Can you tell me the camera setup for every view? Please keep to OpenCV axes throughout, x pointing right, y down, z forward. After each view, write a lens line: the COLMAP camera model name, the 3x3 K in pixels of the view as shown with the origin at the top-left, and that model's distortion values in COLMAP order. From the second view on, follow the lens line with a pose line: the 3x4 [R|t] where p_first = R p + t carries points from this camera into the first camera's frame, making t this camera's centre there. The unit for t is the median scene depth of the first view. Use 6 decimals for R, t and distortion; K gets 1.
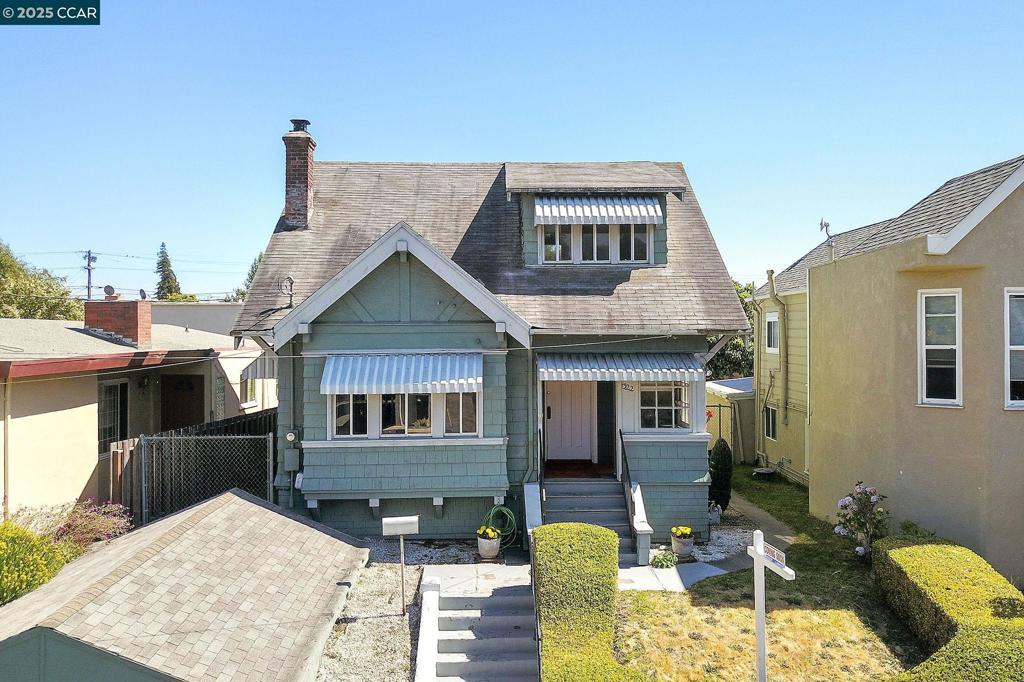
lens RADIAL K [[926.5, 0, 512.6], [0, 926.5, 317.4], [0, 0, 1]] dist [0.037421, -0.060379]
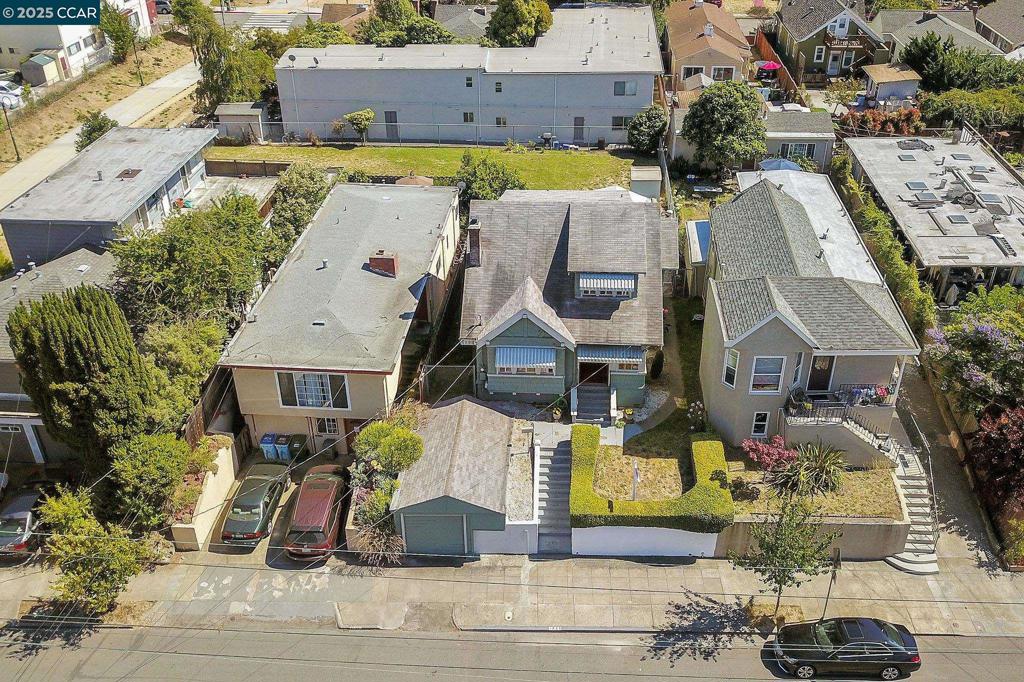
lens RADIAL K [[926.5, 0, 512.6], [0, 926.5, 317.4], [0, 0, 1]] dist [0.037421, -0.060379]
pose [[0.996959, 0.036146, -0.069032, 0.021023], [0.005001, 0.854400, 0.519592, -1.357536], [0.077762, -0.518357, 0.851621, -1.128688]]
